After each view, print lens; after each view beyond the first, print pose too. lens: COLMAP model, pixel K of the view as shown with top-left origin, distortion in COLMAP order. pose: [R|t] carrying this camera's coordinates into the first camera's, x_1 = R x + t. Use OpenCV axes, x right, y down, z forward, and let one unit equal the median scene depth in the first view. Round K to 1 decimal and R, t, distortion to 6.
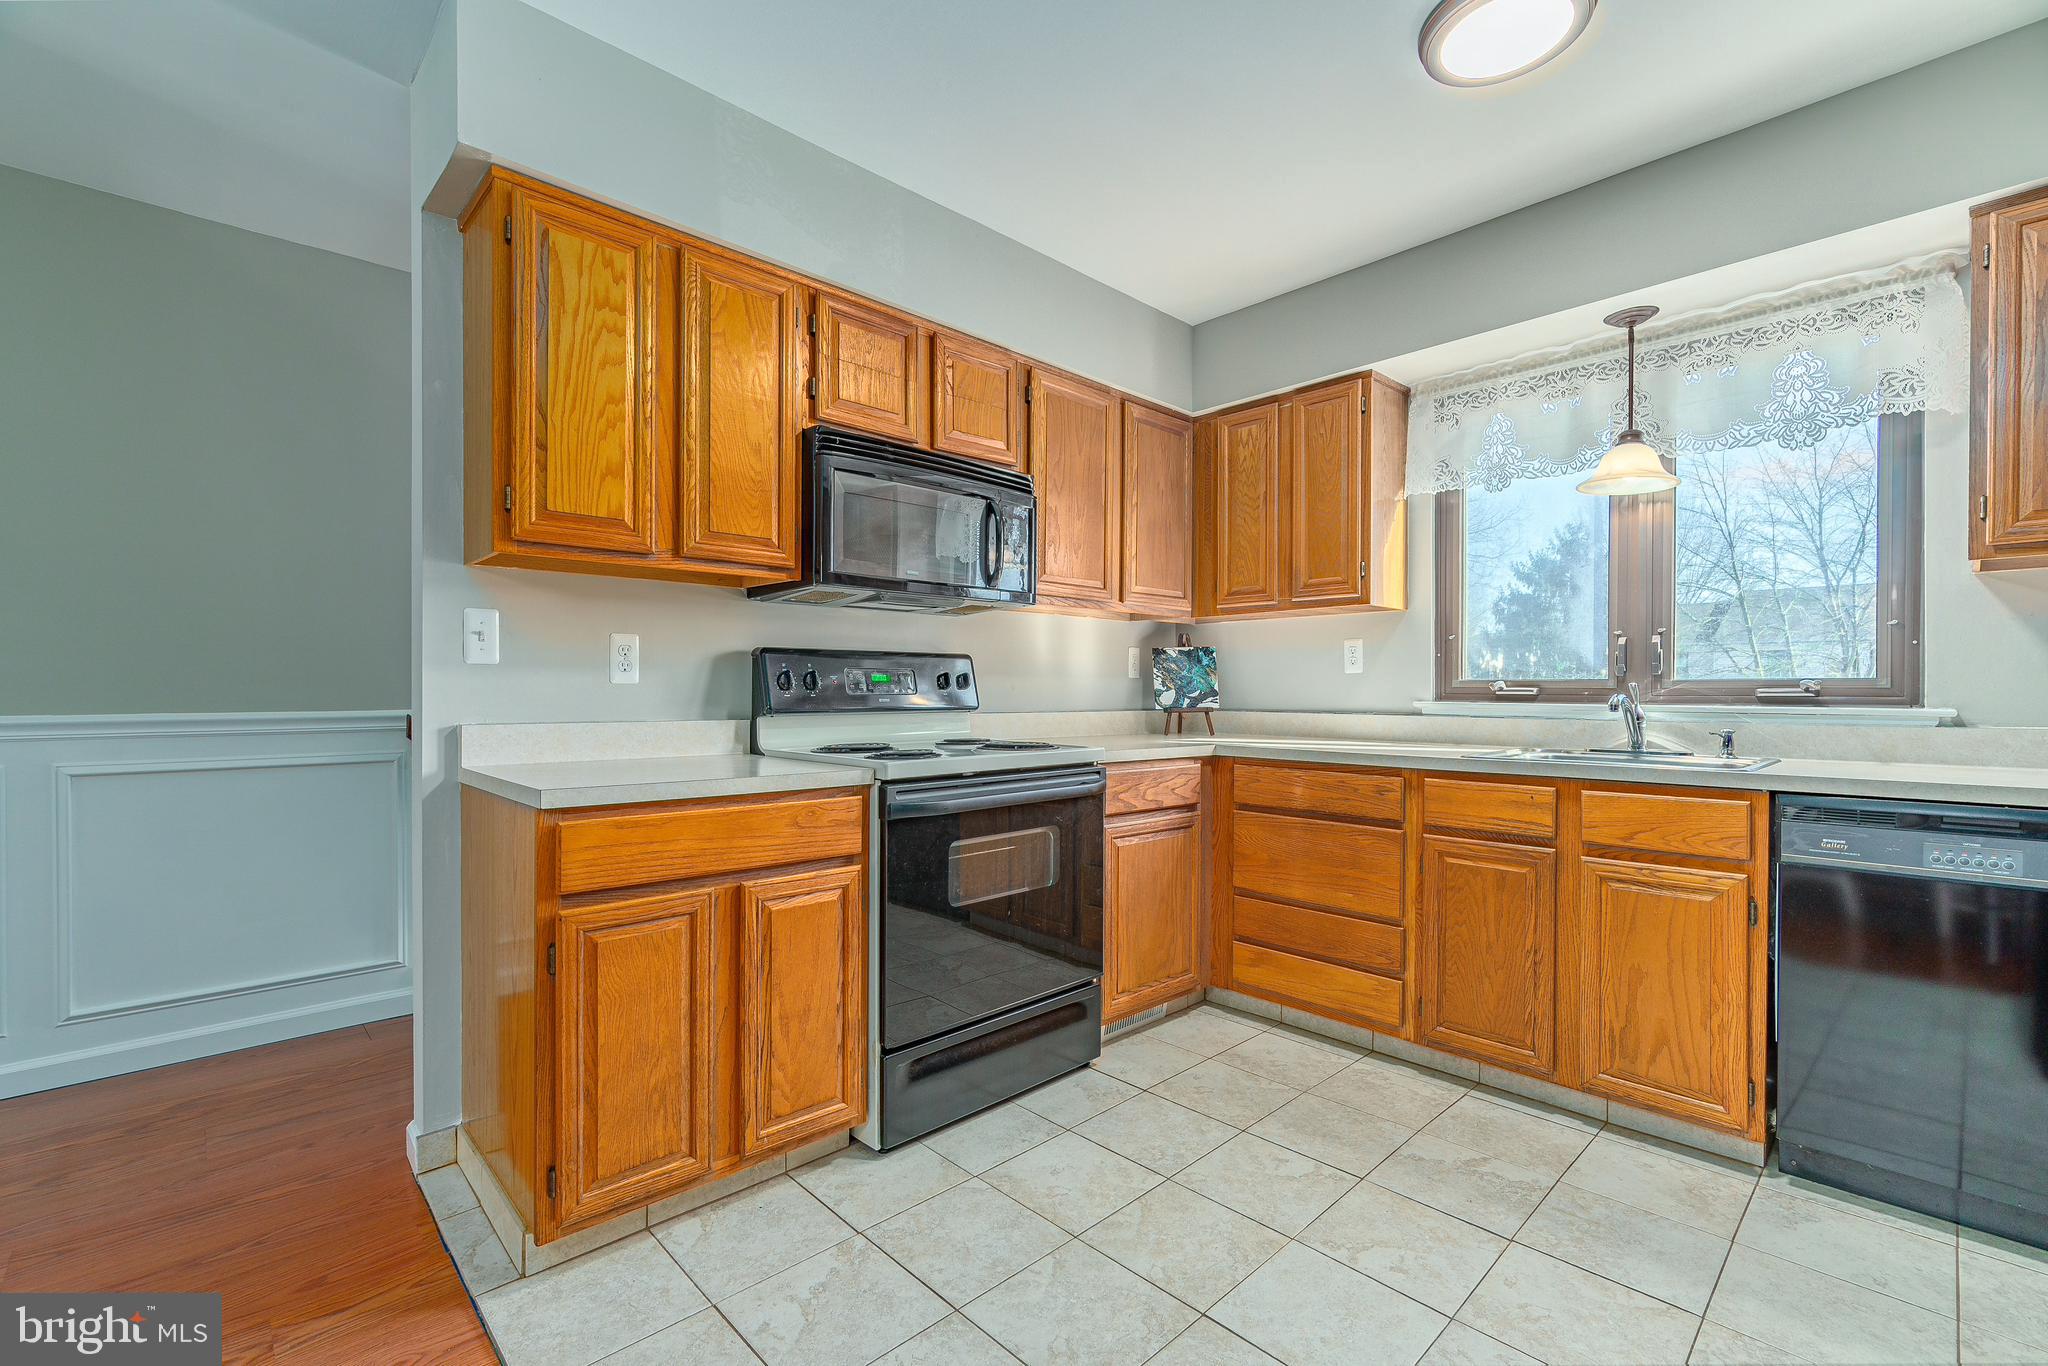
lens RADIAL K [[893.8, 0, 1023.4], [0, 893.8, 690.1], [0, 0, 1]] dist [0.000438, 0.000338]
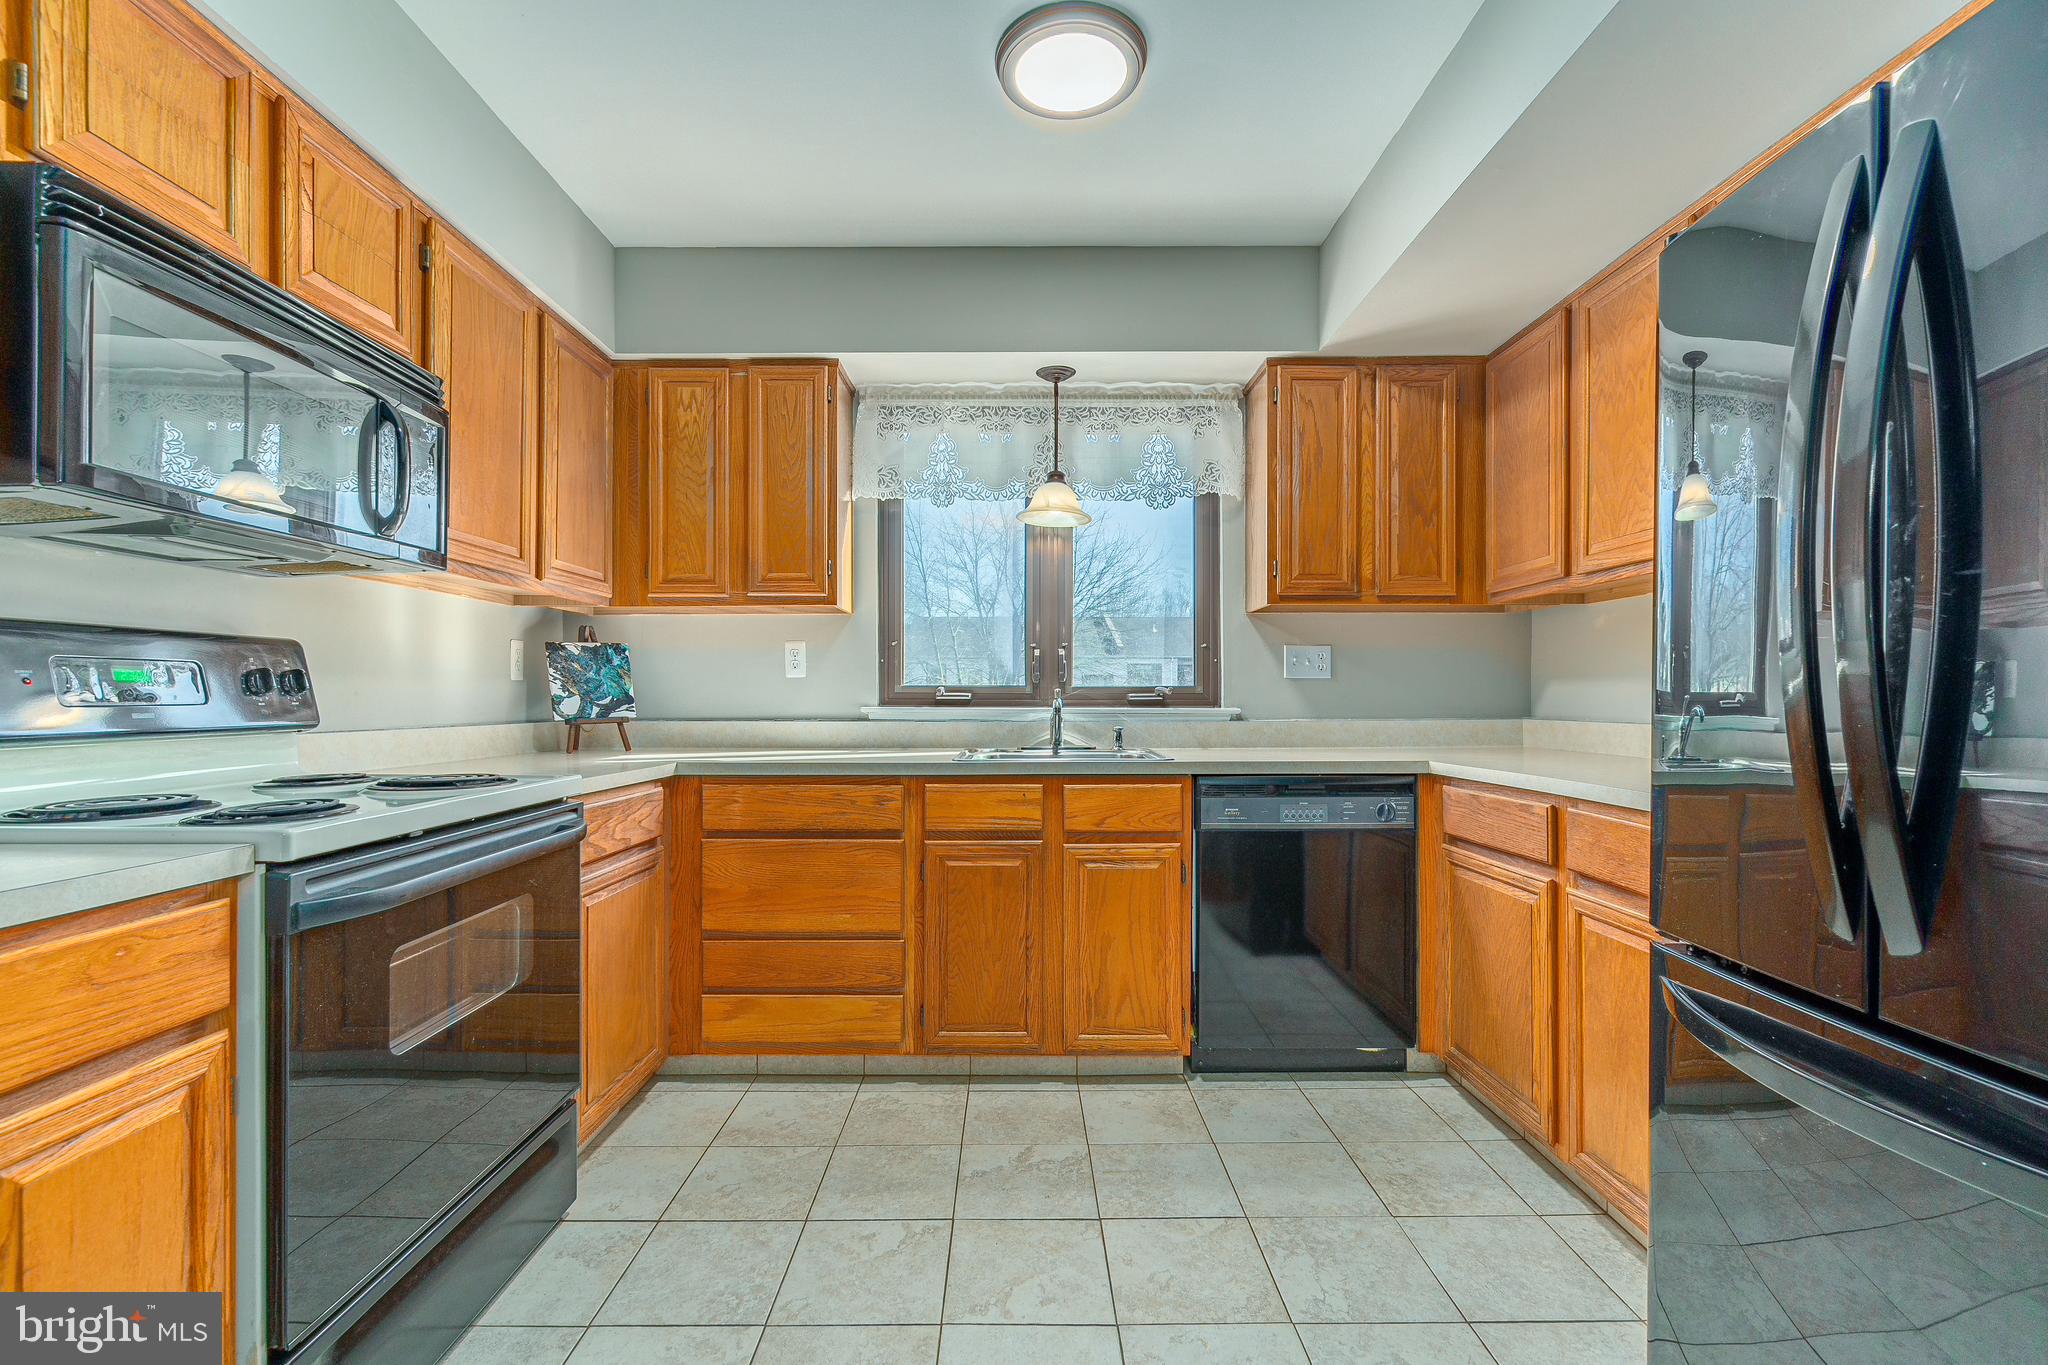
lens RADIAL K [[893.8, 0, 1021.4], [0, 893.8, 691.4], [0, 0, 1]] dist [0.000438, 0.000338]
pose [[0.688509, 0.001119, 0.725227, -0.193148], [0.001487, 0.999995, -0.002954, -0.001469], [-0.725227, 0.003112, 0.688503, 0.235009]]
